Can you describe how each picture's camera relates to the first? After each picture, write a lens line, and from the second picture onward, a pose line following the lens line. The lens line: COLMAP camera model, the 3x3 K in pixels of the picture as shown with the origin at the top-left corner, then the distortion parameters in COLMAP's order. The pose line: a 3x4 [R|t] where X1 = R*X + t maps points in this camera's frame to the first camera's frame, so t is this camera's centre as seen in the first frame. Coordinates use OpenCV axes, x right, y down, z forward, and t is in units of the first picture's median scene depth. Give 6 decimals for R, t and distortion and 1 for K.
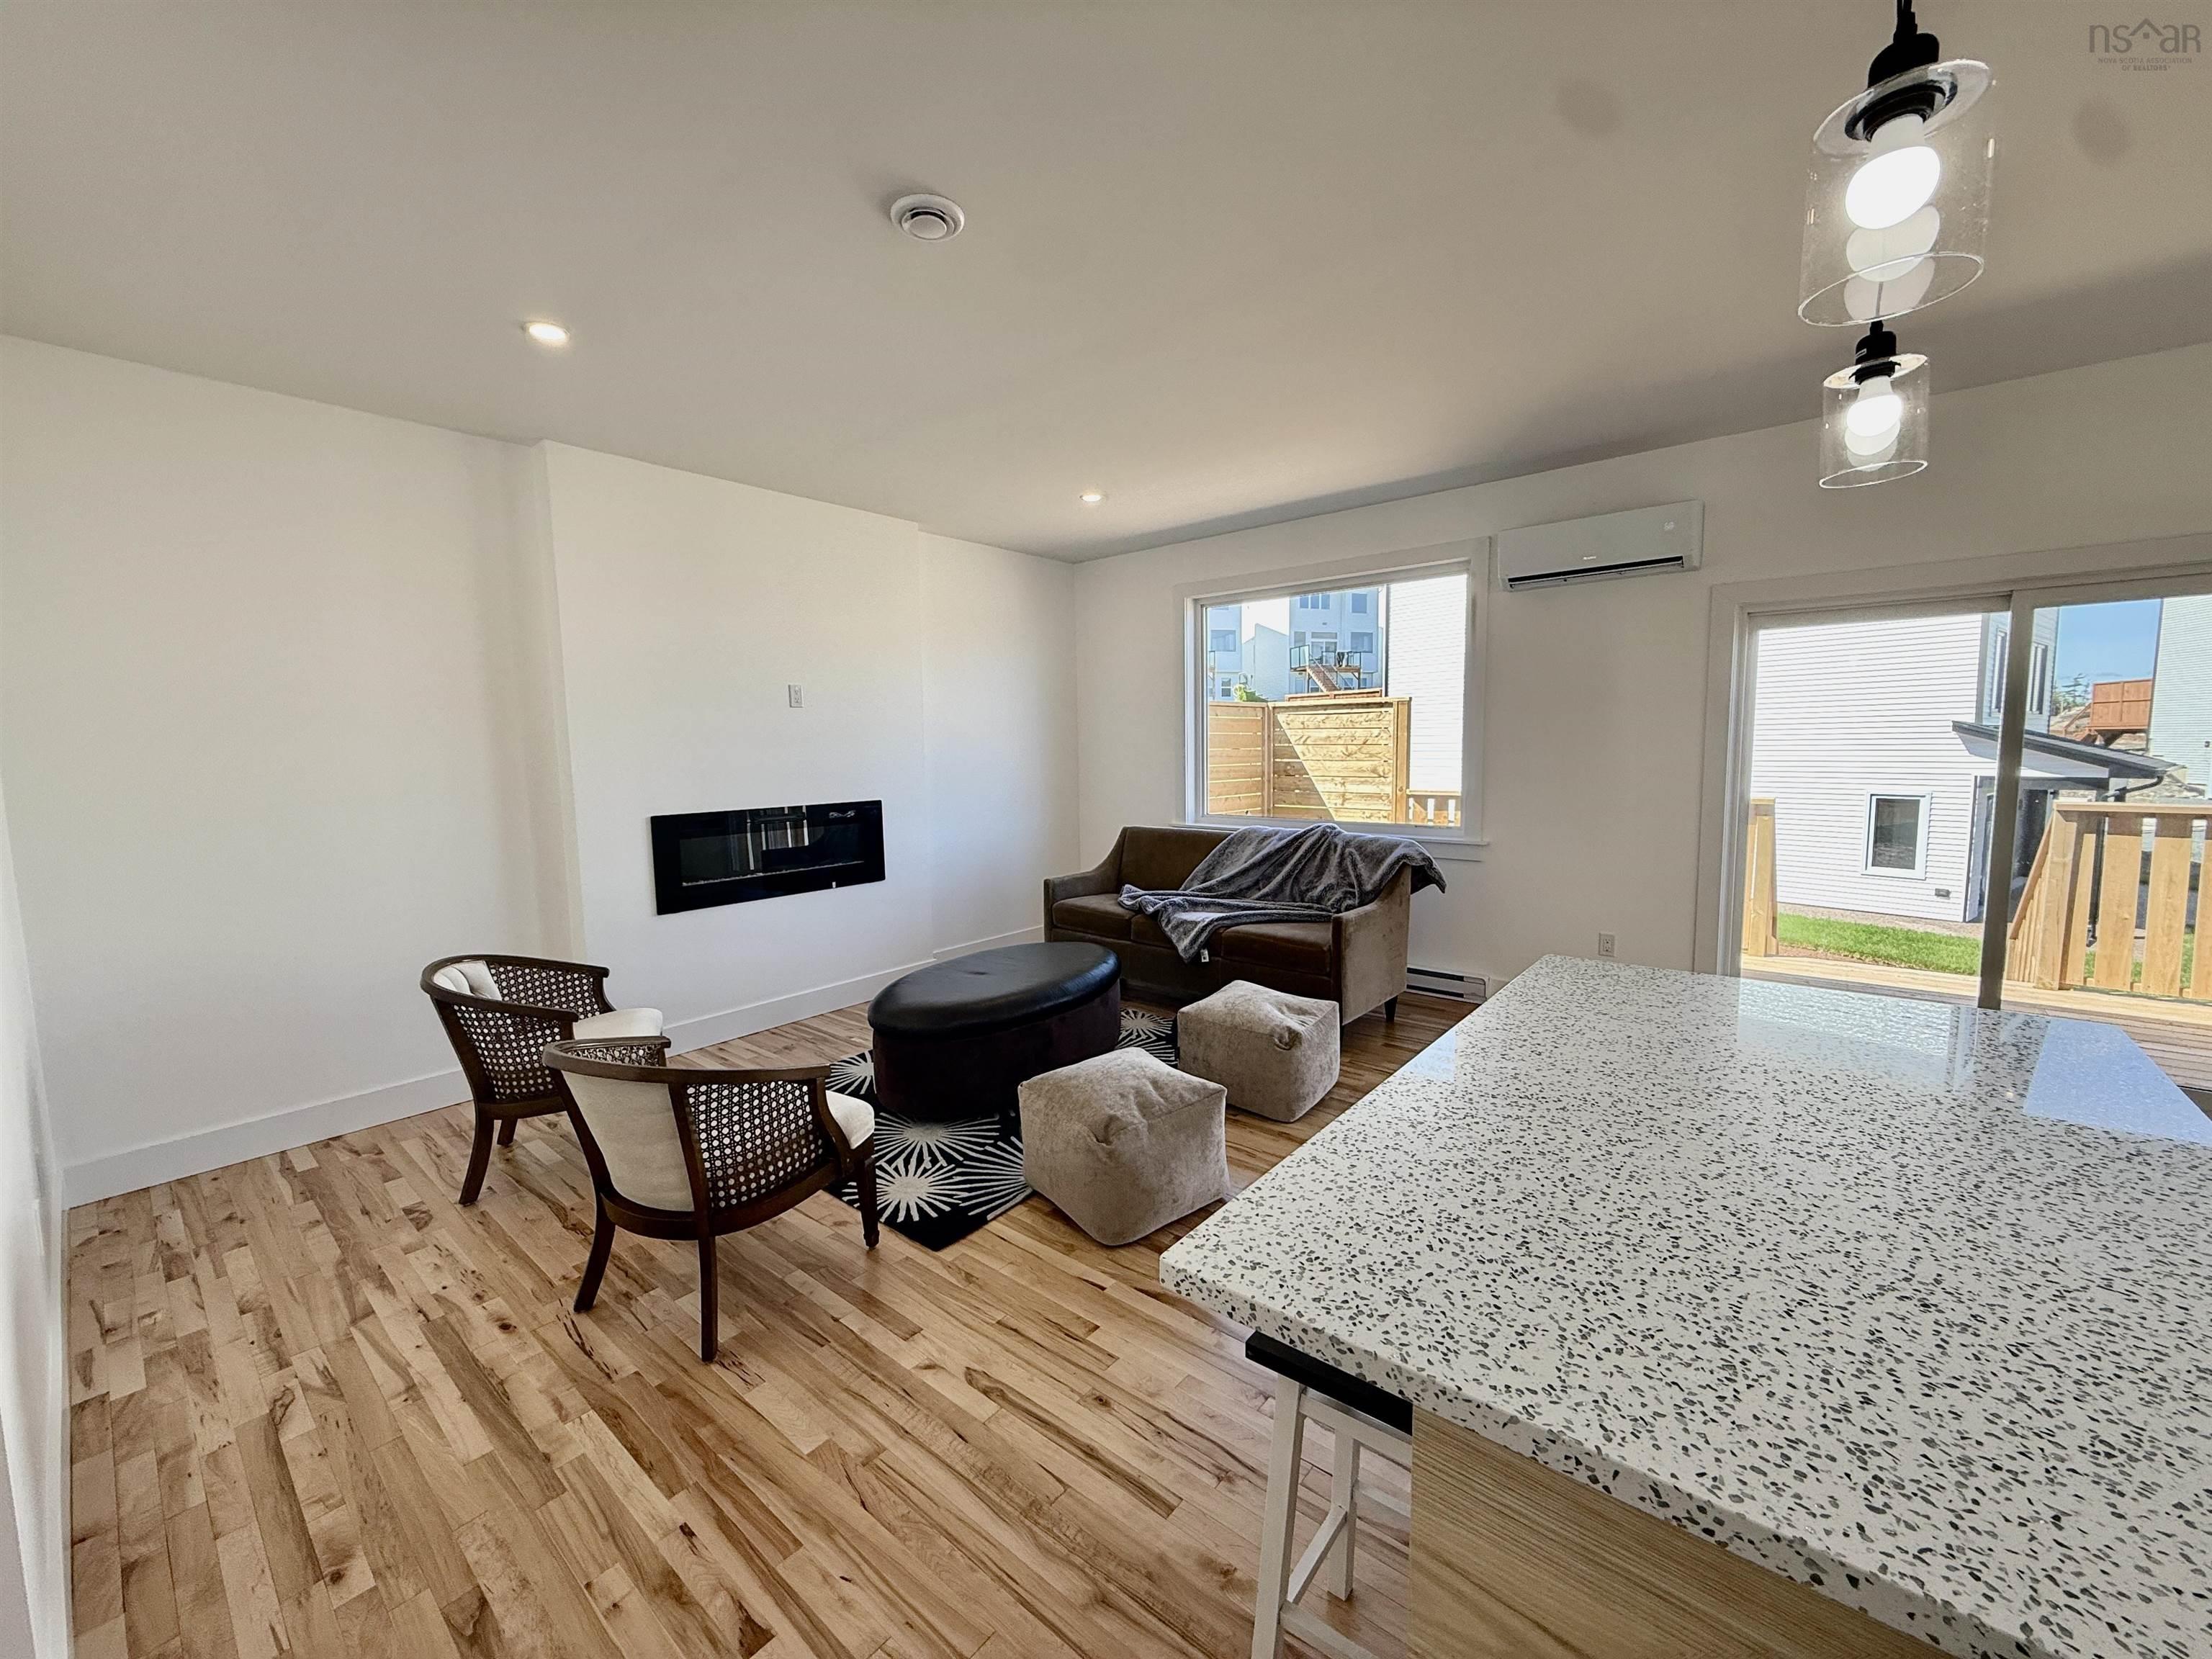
lens RADIAL K [[878.4, 0, 1092.5], [0, 878.4, 825.4], [0, 0, 1]] dist [0.001818, -0.000103]
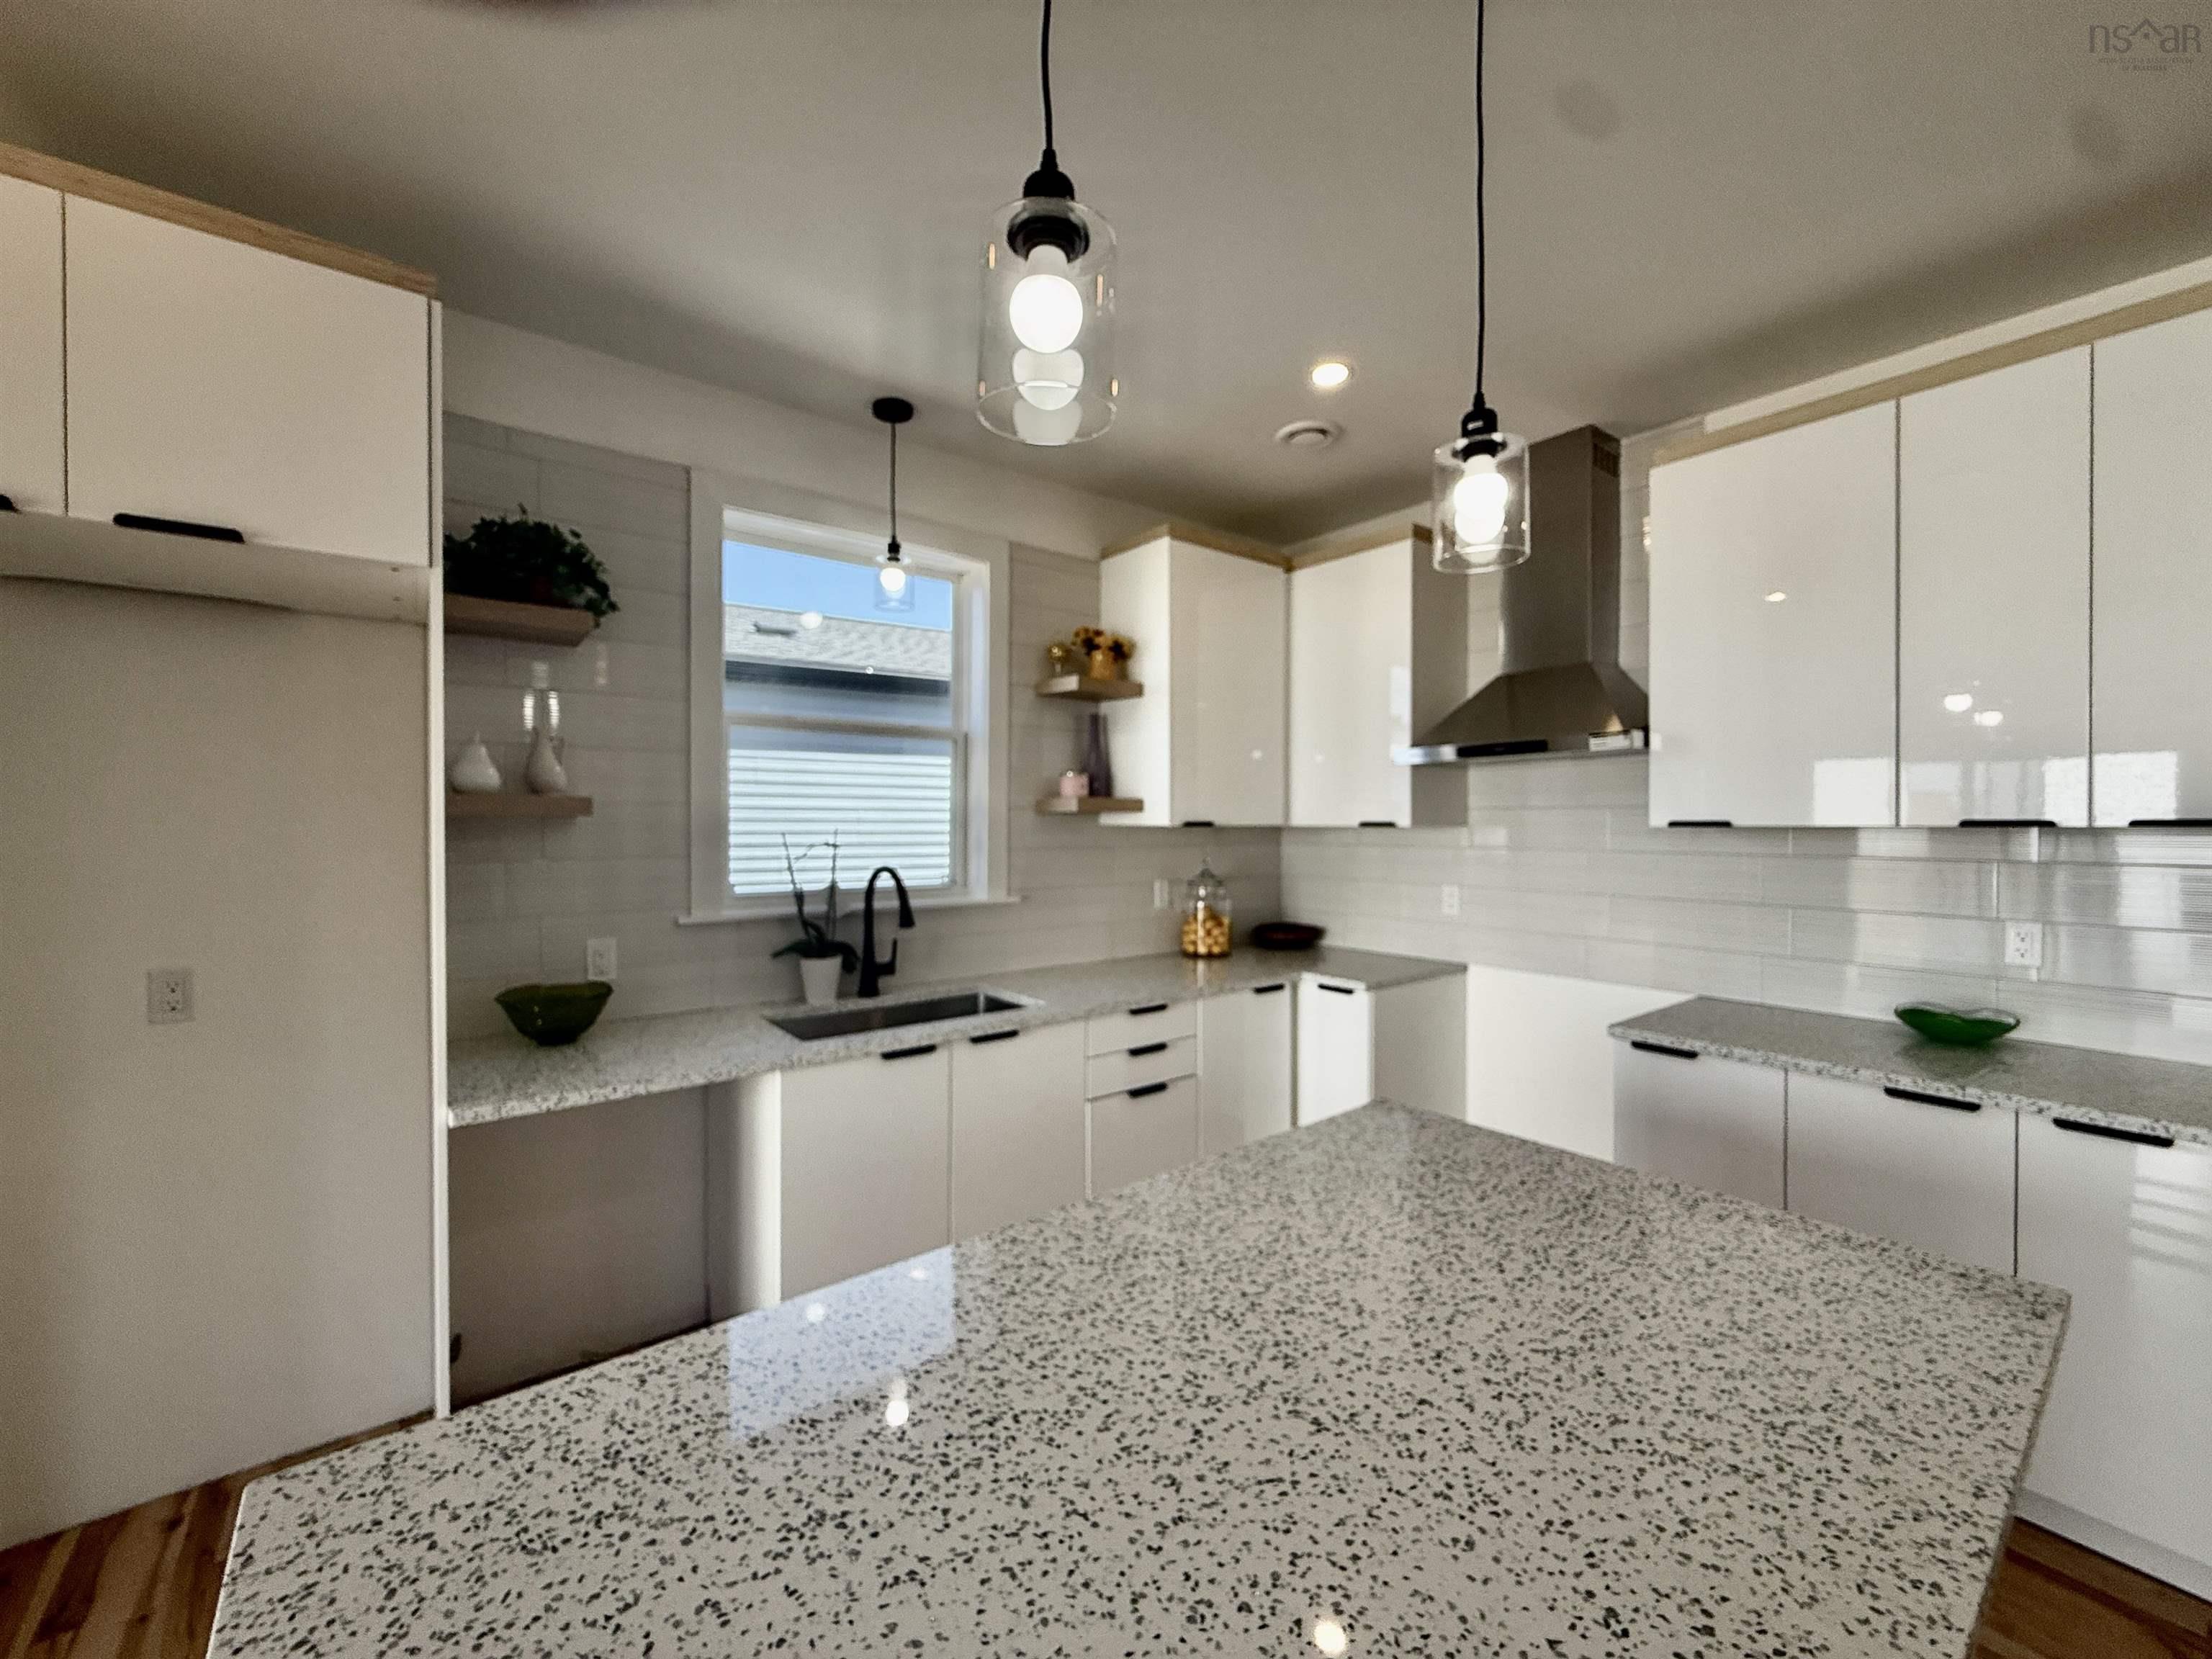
lens RADIAL K [[878.4, 0, 1096.9], [0, 878.4, 835.2], [0, 0, 1]] dist [0.001818, -0.000103]
pose [[-0.978450, 0.013405, 0.206050, 0.475771], [0.035551, 0.993925, 0.104155, -0.116871], [-0.203403, 0.109236, -0.972982, 1.025907]]
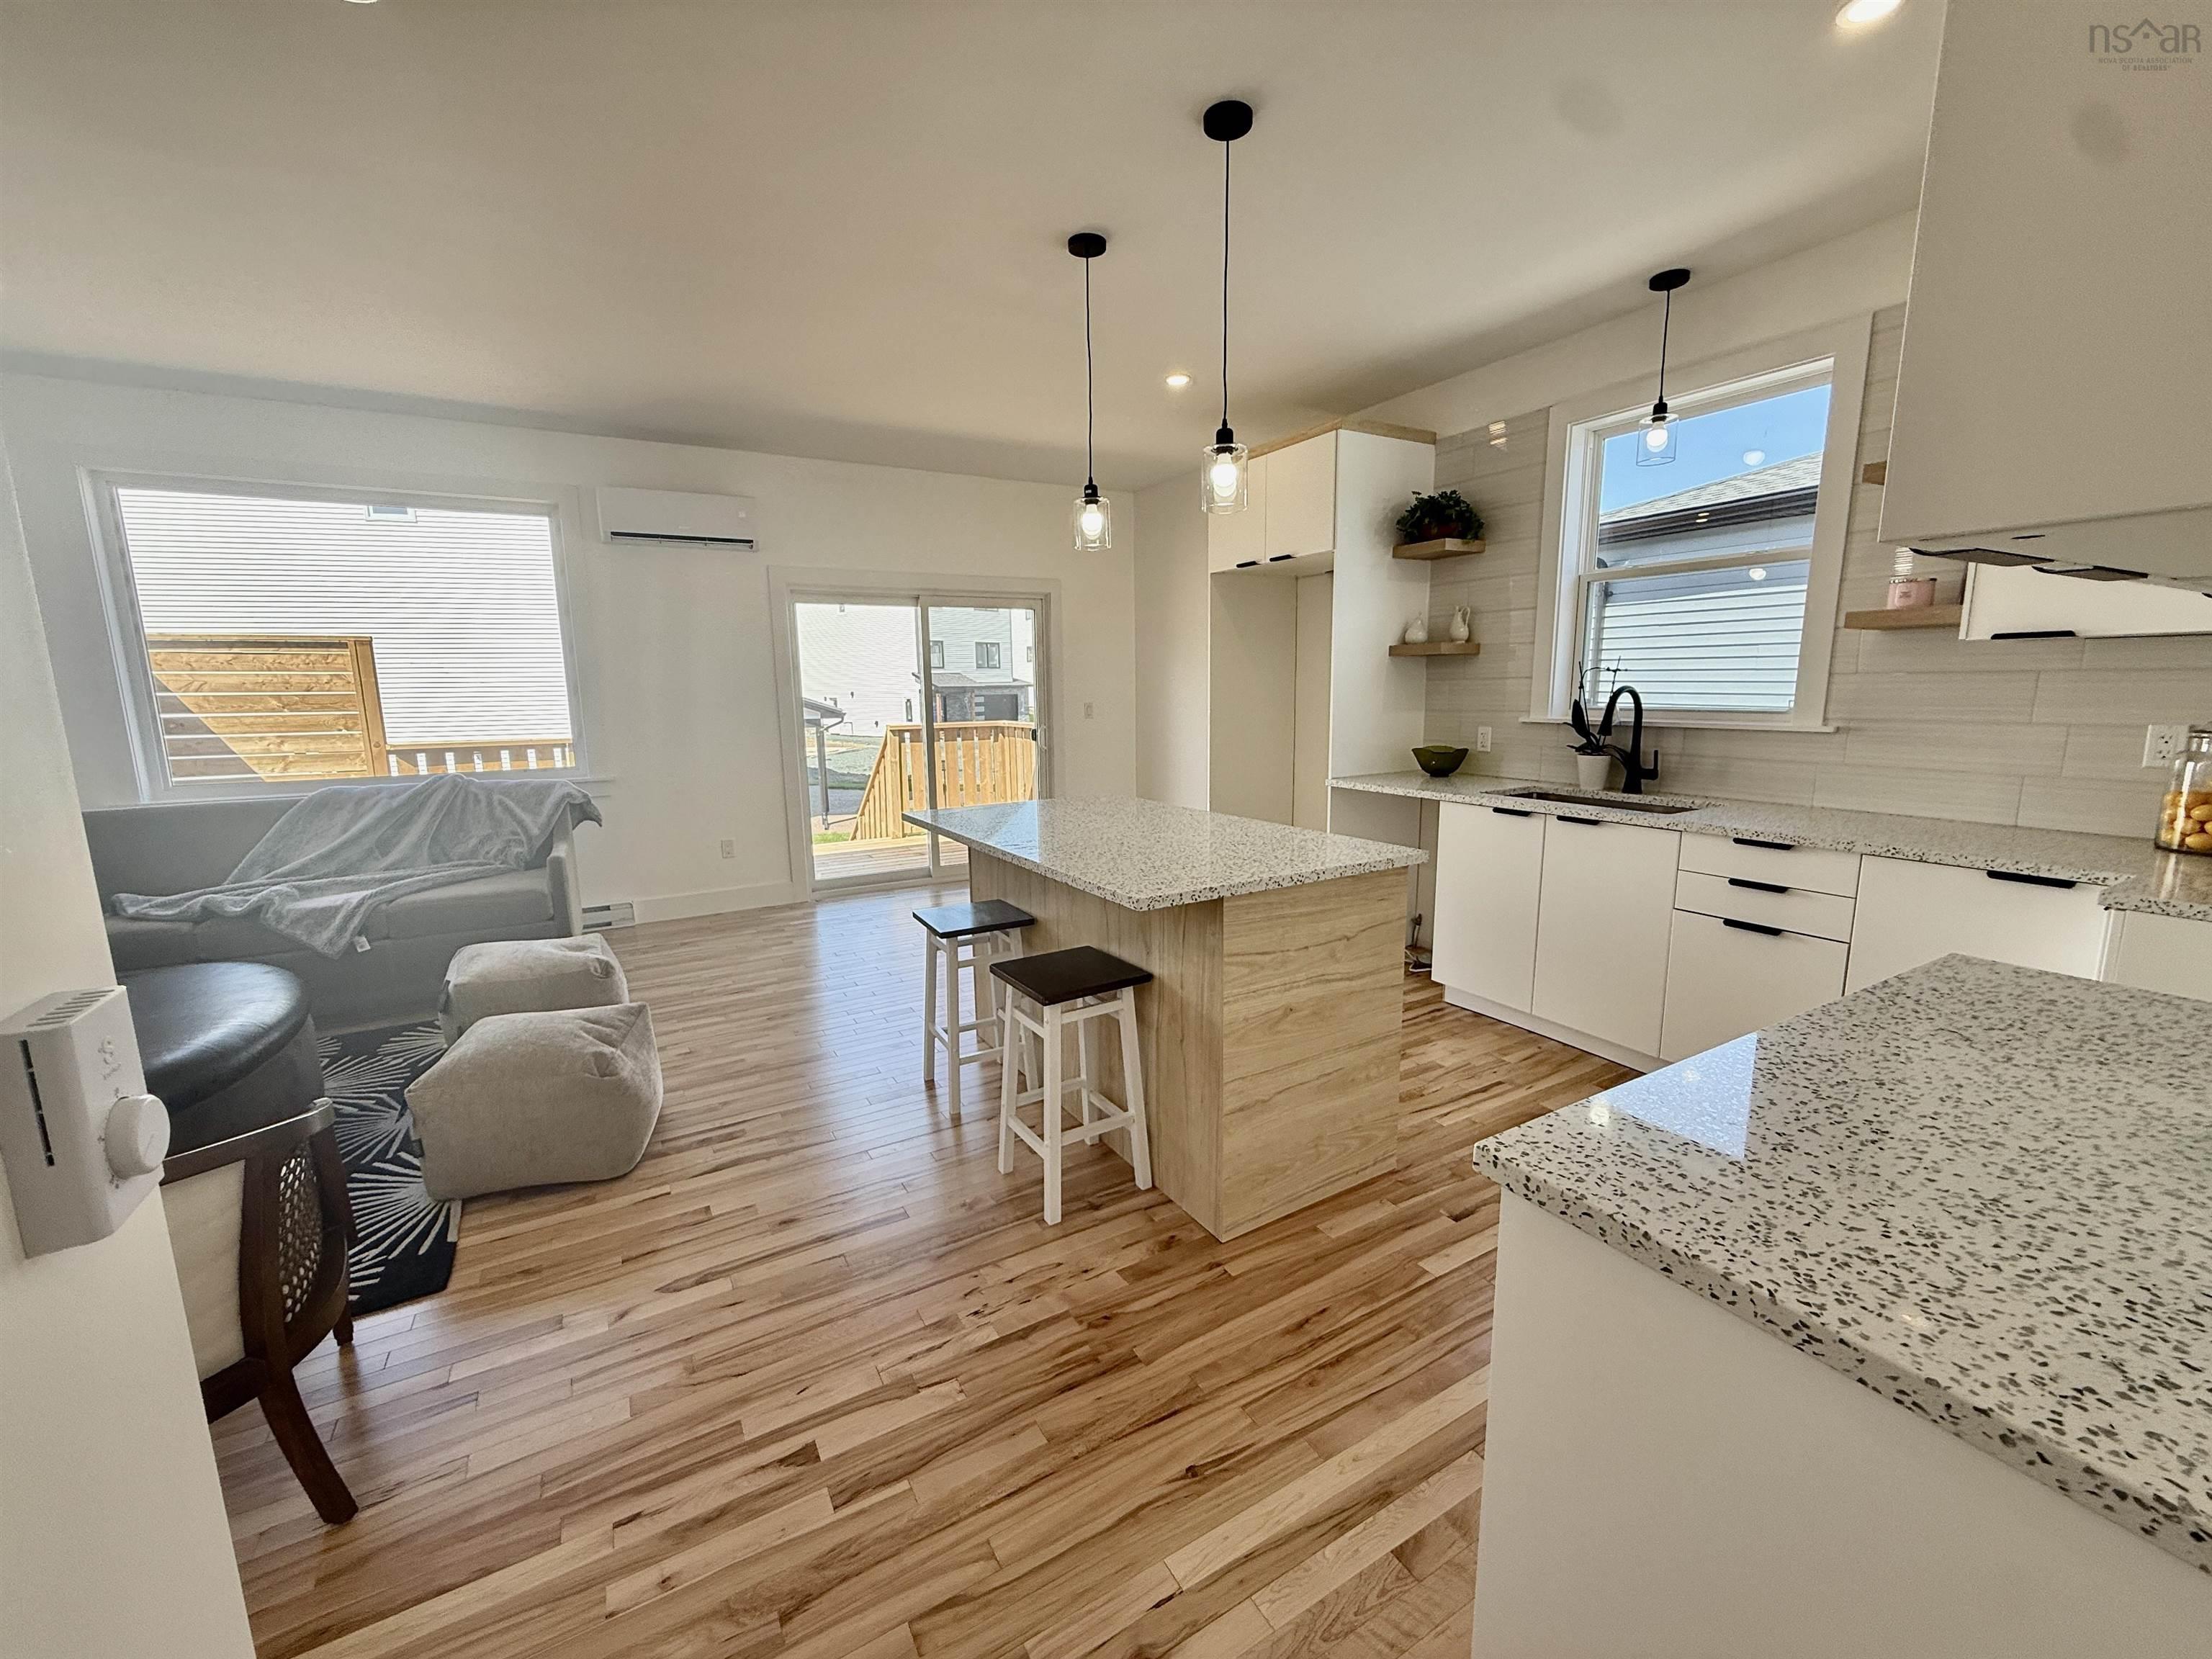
lens RADIAL K [[878.4, 0, 1098.2], [0, 878.4, 829.5], [0, 0, 1]] dist [0.001818, -0.000103]
pose [[0.339767, -0.143736, 0.929461, -0.835514], [0.097589, 0.988306, 0.117162, 0.033026], [-0.935433, 0.050897, 0.349821, 0.158086]]
